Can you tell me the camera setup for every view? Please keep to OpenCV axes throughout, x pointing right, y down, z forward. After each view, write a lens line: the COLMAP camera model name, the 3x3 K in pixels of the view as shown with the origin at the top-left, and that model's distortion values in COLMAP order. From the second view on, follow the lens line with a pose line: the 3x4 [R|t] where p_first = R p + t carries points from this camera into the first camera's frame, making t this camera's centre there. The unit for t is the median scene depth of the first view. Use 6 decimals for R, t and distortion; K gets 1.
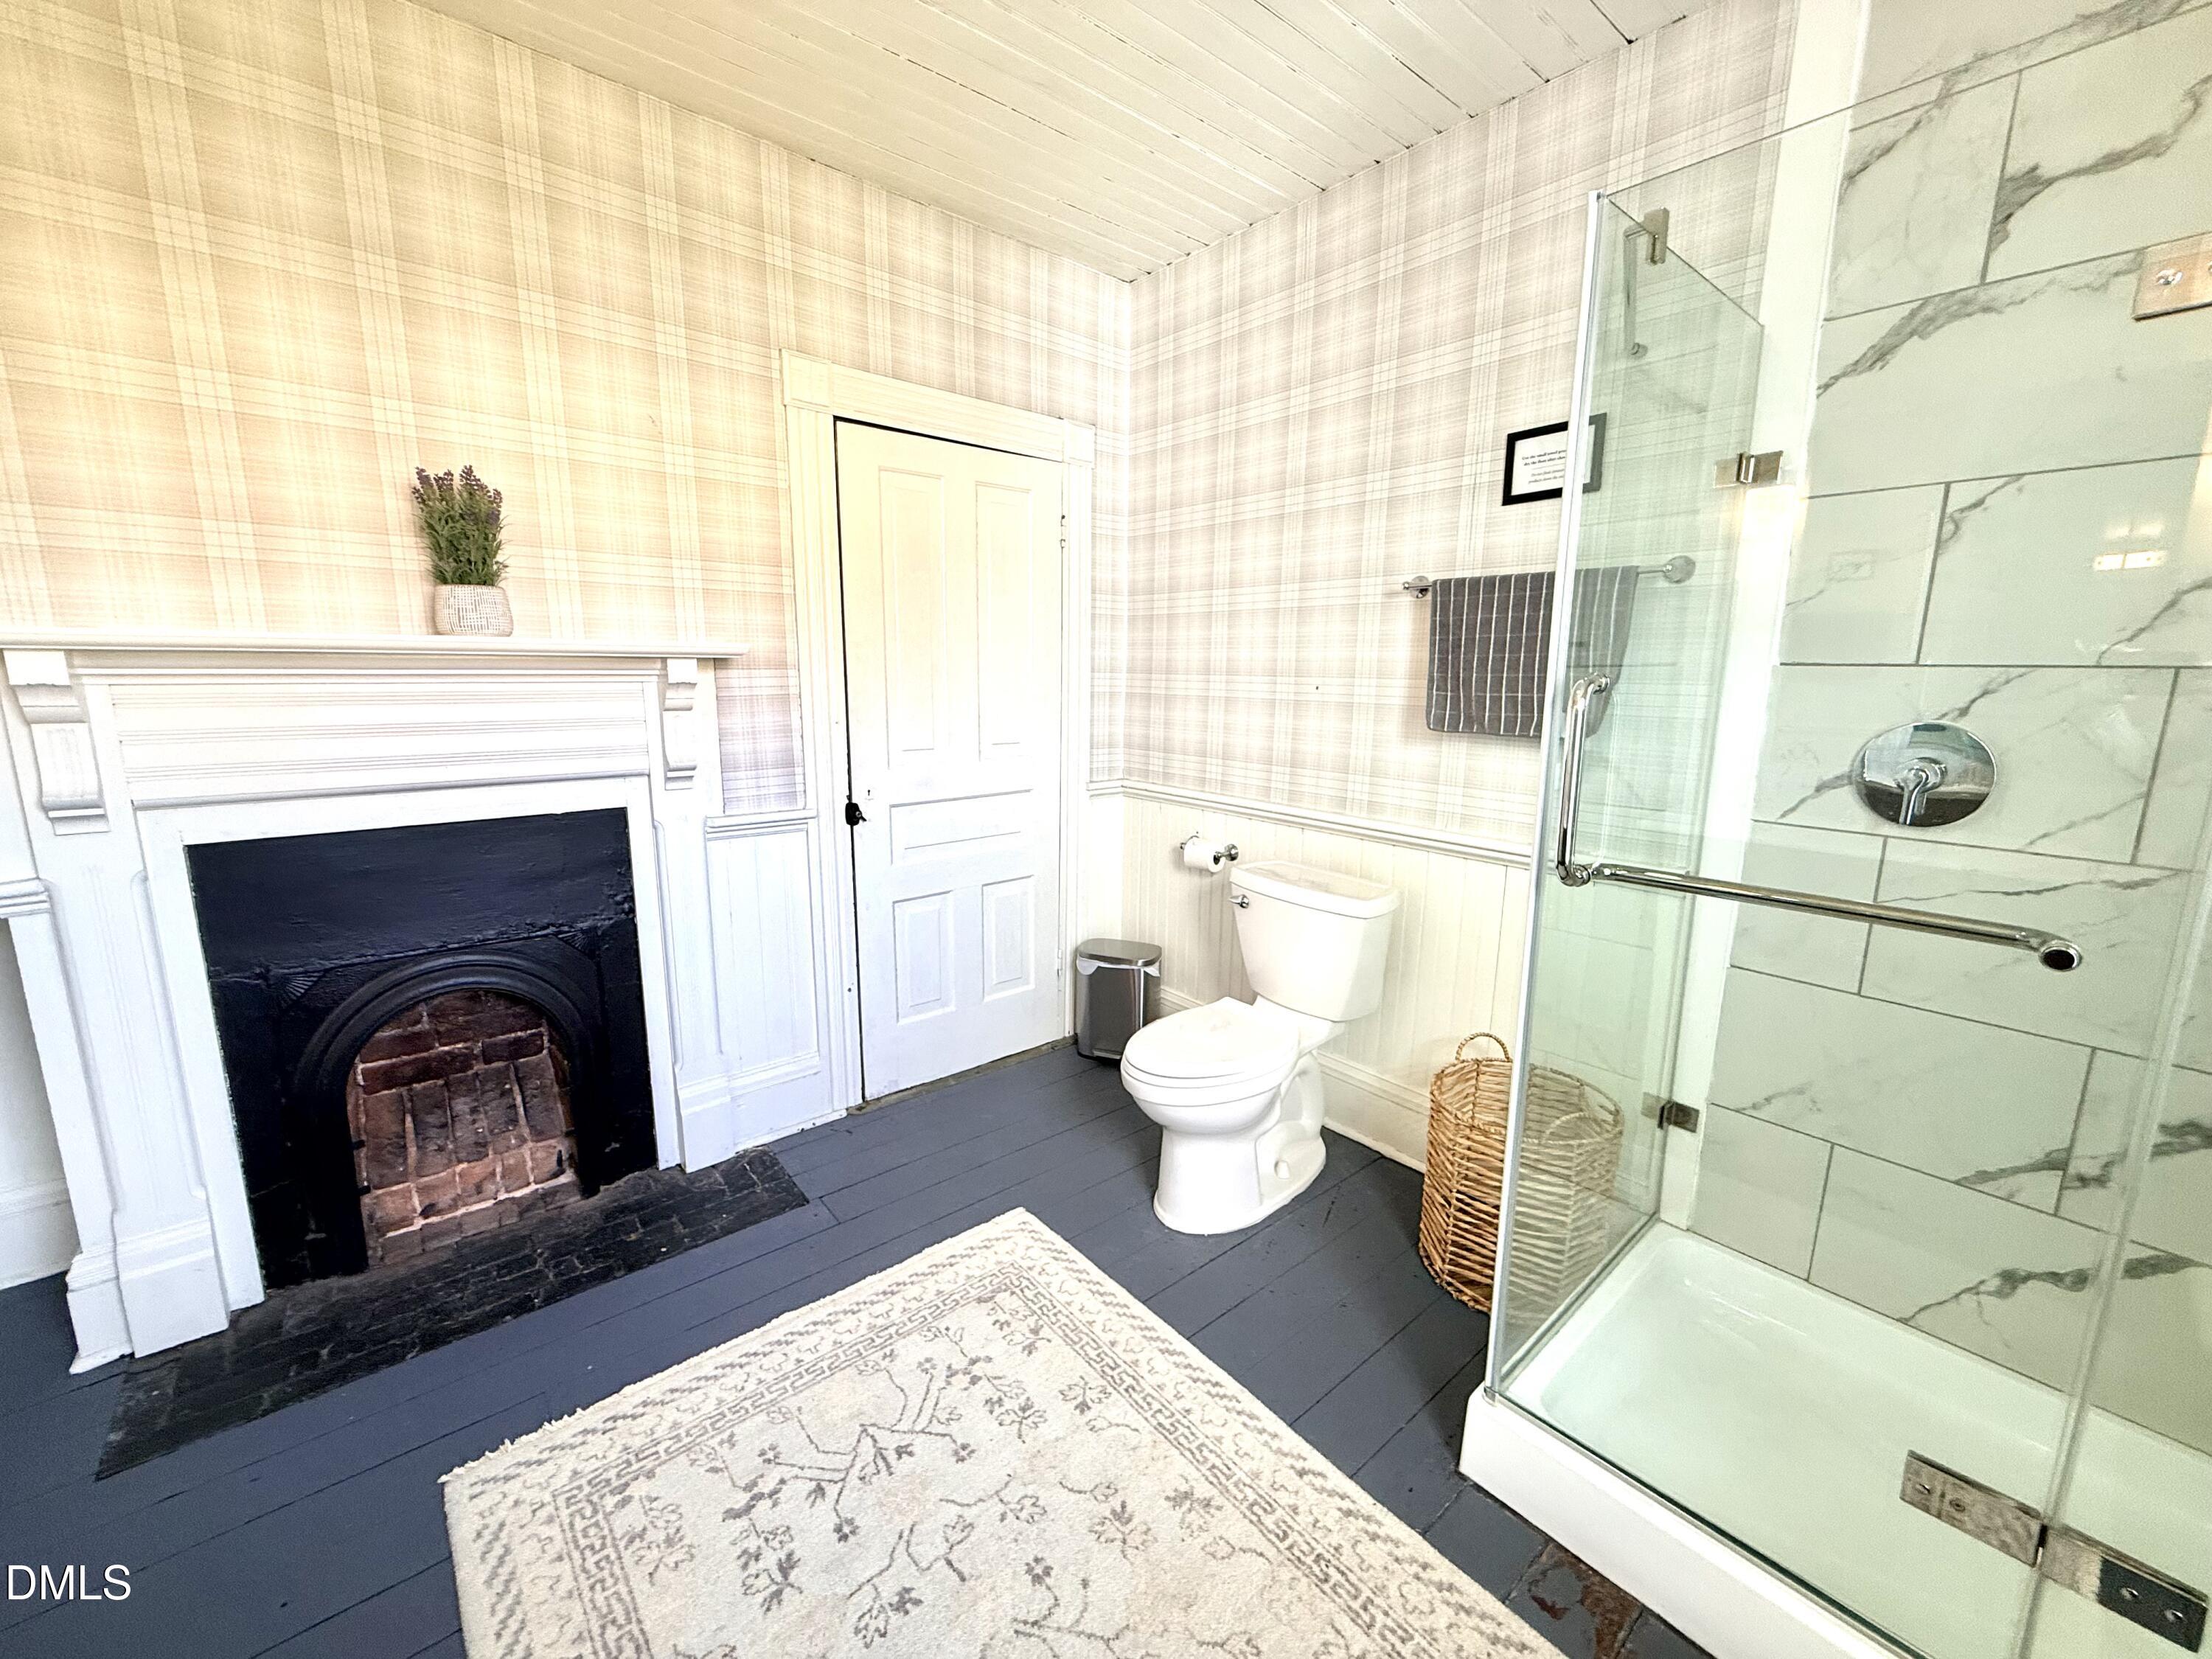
lens RADIAL K [[873.1, 0, 1100.3], [0, 873.1, 826.0], [0, 0, 1]] dist [-0.000357, -0.000006]
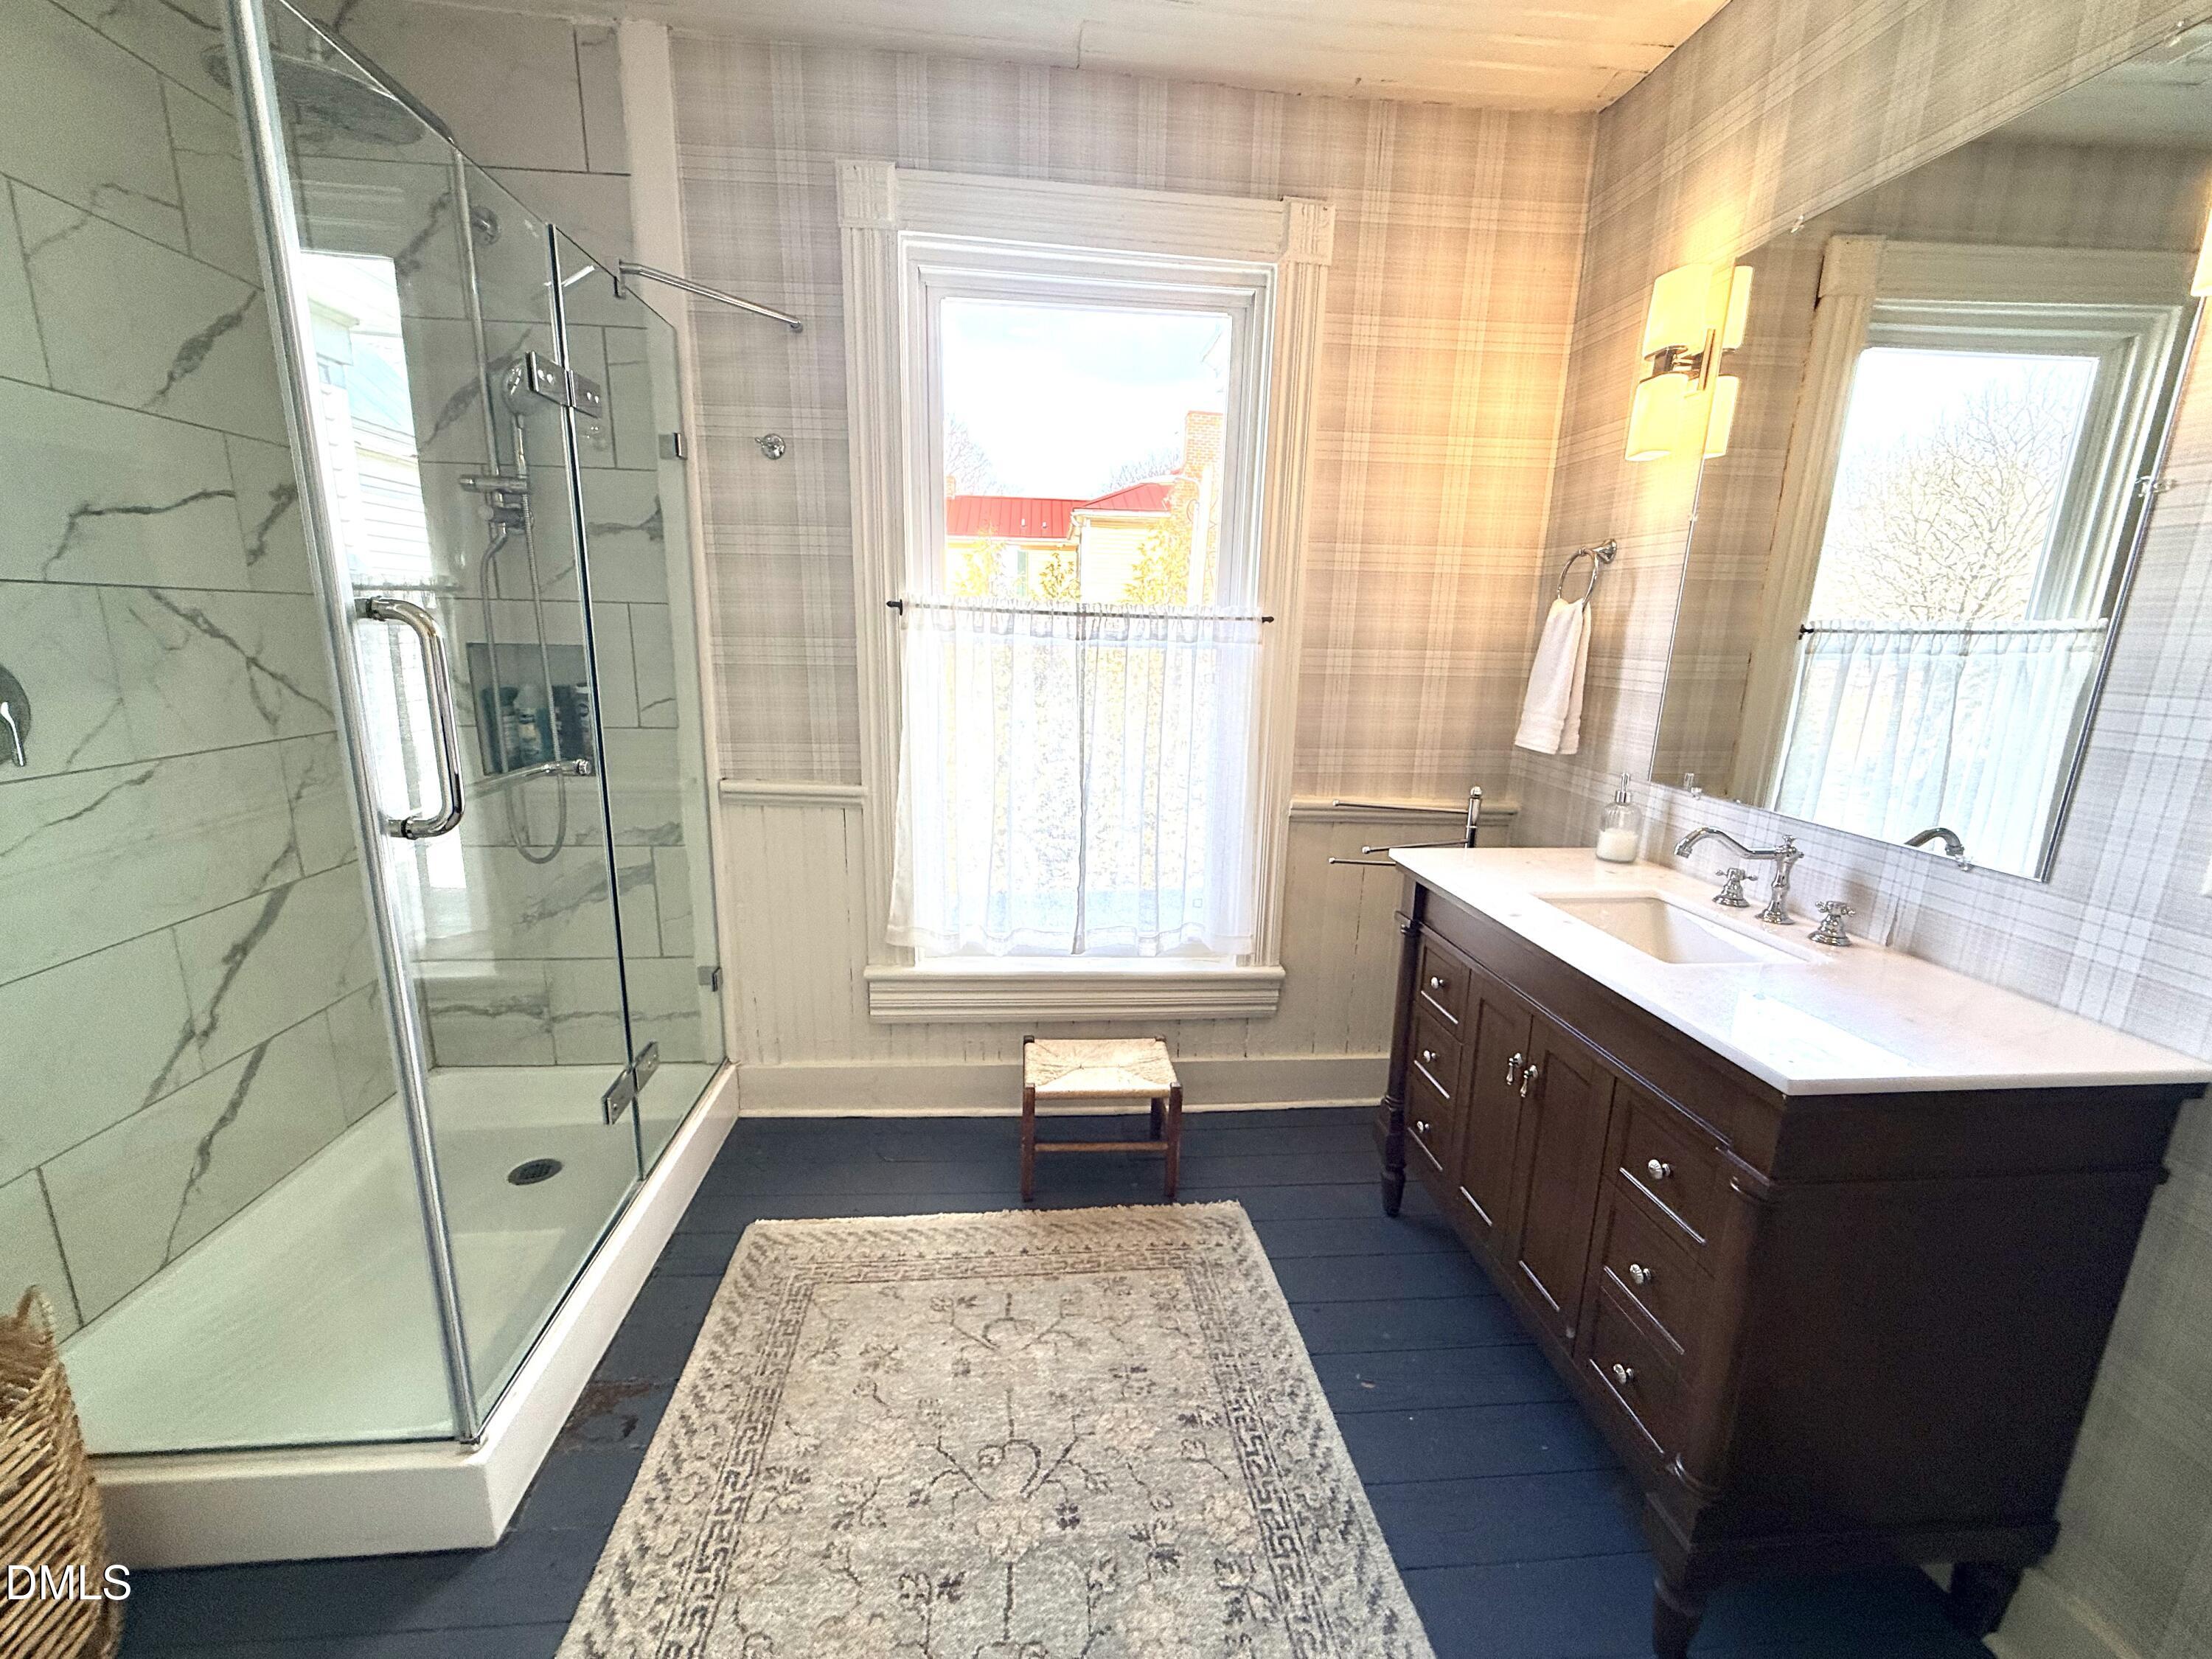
lens RADIAL K [[873.1, 0, 1101.5], [0, 873.1, 823.6], [0, 0, 1]] dist [-0.000357, -0.000006]
pose [[-0.820731, -0.152955, 0.550459, -0.480107], [0.068904, 0.929962, 0.361141, -0.204393], [-0.567145, 0.334328, -0.752709, 1.170144]]
